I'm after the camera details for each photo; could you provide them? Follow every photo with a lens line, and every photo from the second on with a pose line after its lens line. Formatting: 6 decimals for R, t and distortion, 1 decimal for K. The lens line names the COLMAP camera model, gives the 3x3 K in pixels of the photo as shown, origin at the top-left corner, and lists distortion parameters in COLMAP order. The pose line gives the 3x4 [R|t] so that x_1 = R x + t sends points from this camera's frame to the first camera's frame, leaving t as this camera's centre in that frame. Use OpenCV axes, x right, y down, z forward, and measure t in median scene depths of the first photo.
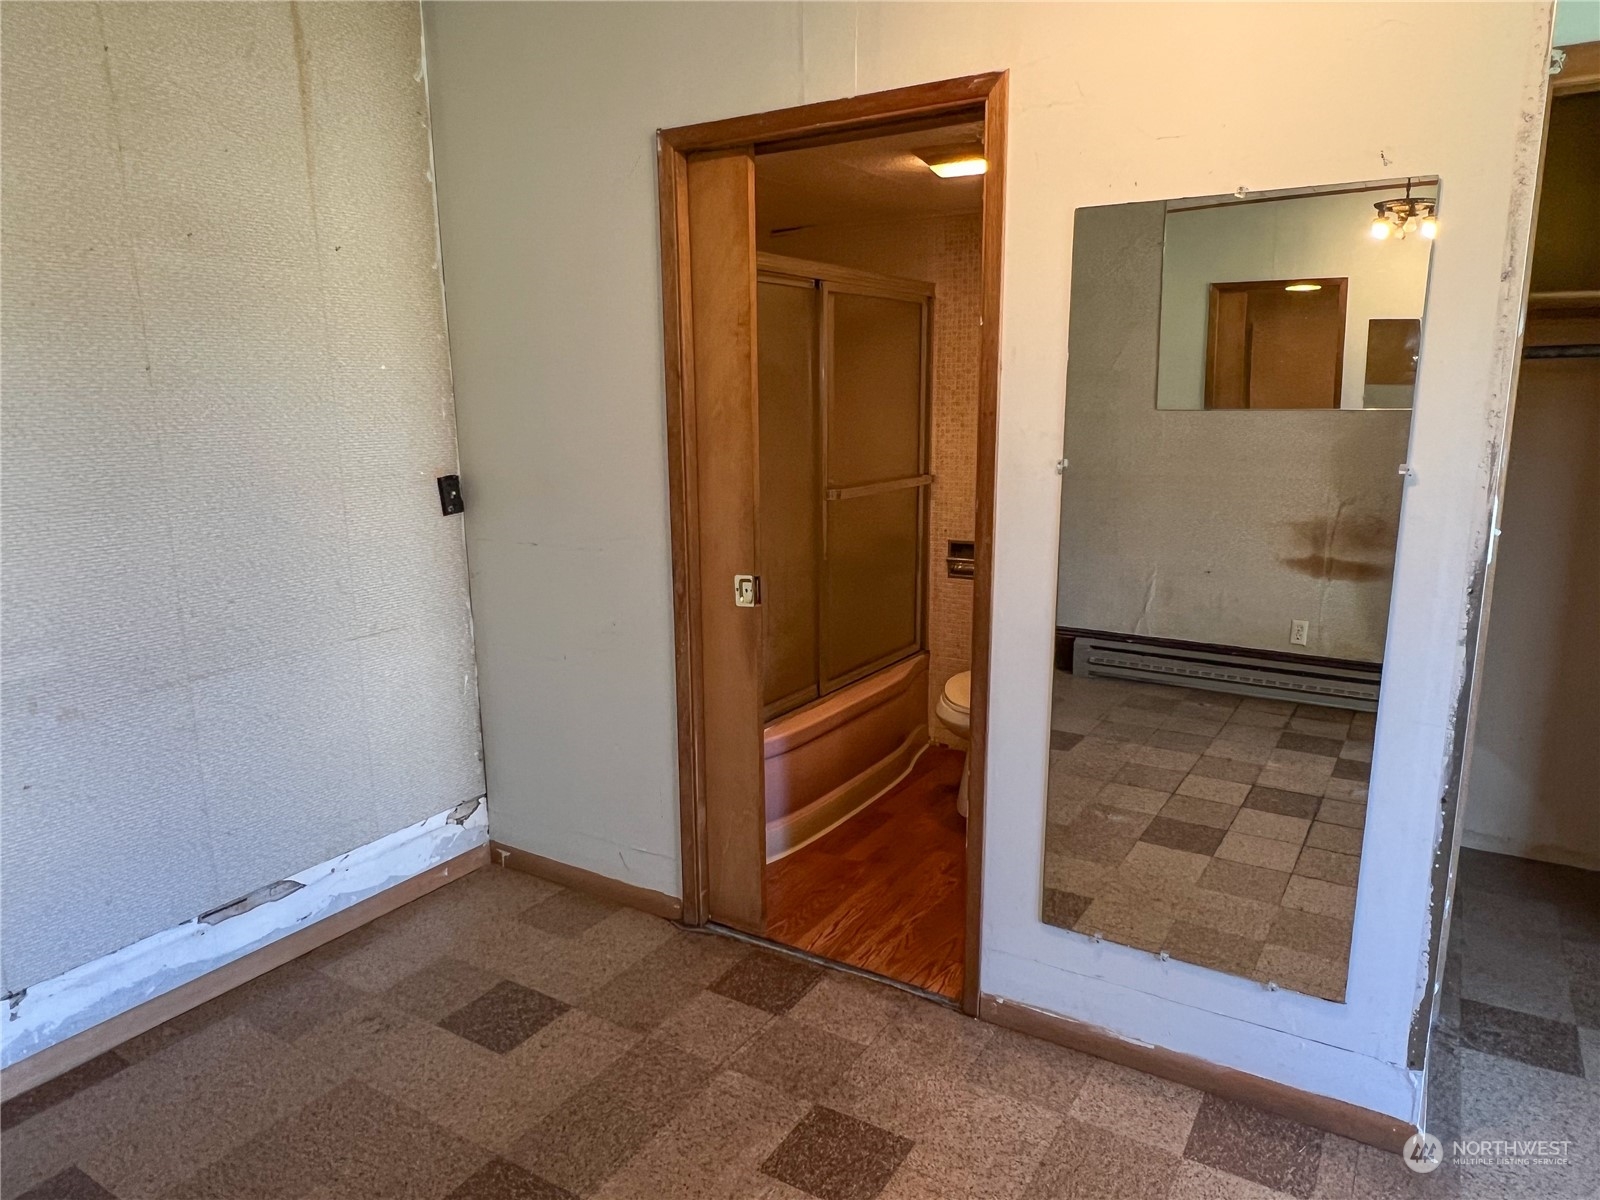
lens RADIAL K [[1054.4, 0, 794.7], [0, 1054.4, 602.2], [0, 0, 1]] dist [-0.008677, 0.006809]
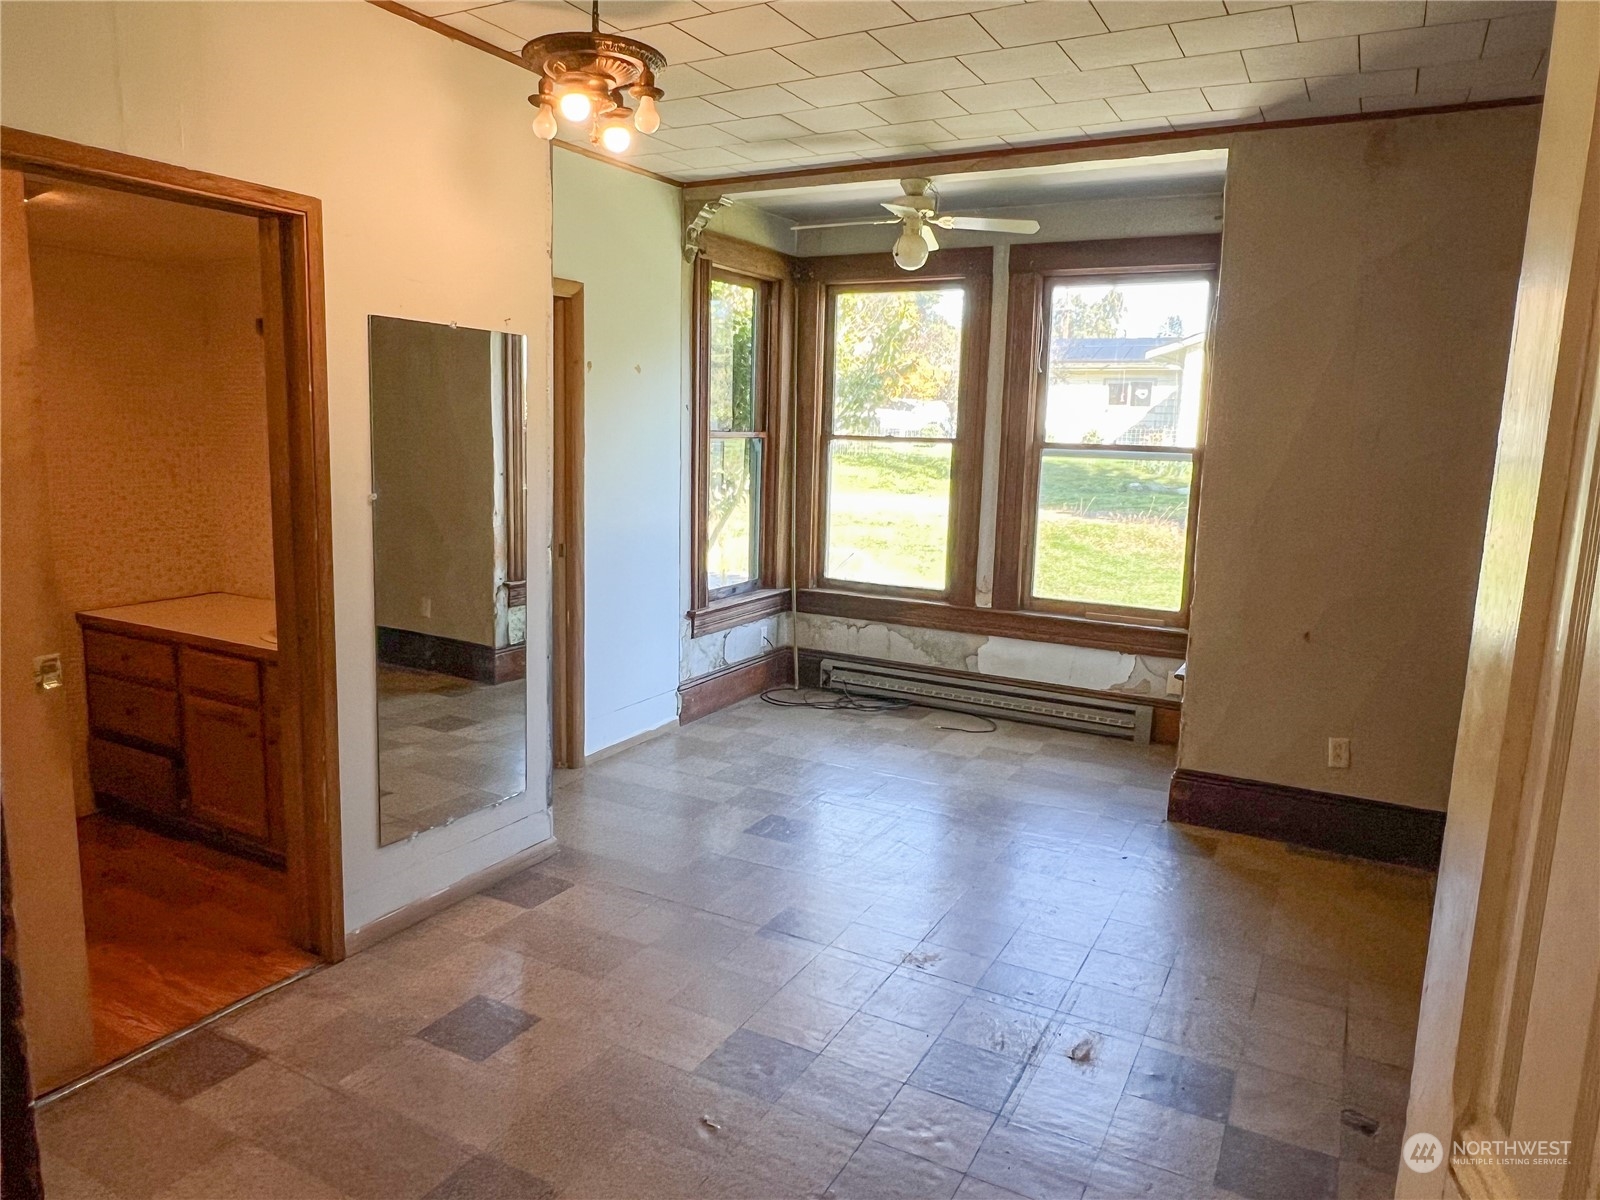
lens RADIAL K [[1054.4, 0, 798.7], [0, 1054.4, 595.7], [0, 0, 1]] dist [-0.008677, 0.006809]
pose [[-0.064869, -0.149583, 0.986619, -1.075175], [0.163262, 0.973788, 0.158372, -0.126887], [-0.984448, 0.171351, -0.038747, 0.503829]]
